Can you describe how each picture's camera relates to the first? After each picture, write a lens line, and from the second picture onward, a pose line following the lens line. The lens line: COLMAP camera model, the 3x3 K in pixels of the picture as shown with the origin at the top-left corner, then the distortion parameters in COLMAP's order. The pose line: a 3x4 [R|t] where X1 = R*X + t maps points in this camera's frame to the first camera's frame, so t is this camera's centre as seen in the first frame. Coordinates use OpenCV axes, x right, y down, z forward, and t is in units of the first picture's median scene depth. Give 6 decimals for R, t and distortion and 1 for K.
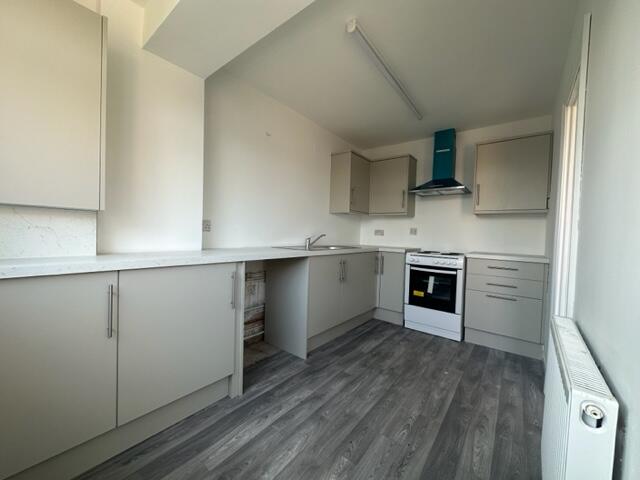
lens RADIAL K [[257.0, 0, 318.7], [0, 257.0, 239.7], [0, 0, 1]] dist [-0.001055, 0.000553]
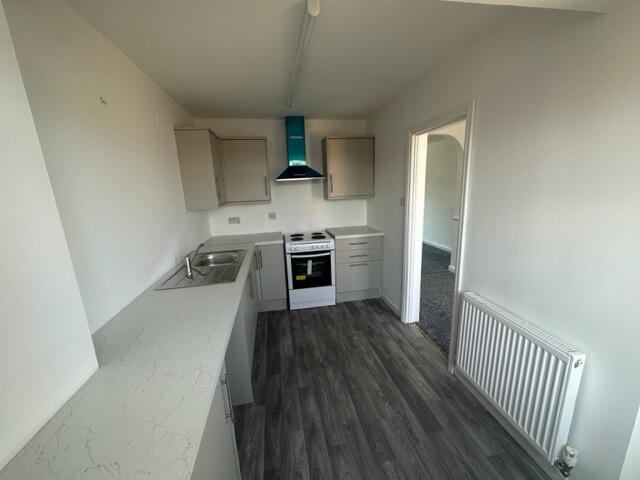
lens RADIAL K [[257.0, 0, 319.9], [0, 257.0, 240.8], [0, 0, 1]] dist [-0.001055, 0.000553]
pose [[0.656481, -0.221719, 0.721023, -0.373508], [0.080692, 0.970985, 0.225115, -0.219068], [-0.750015, -0.089603, 0.655324, 0.284142]]
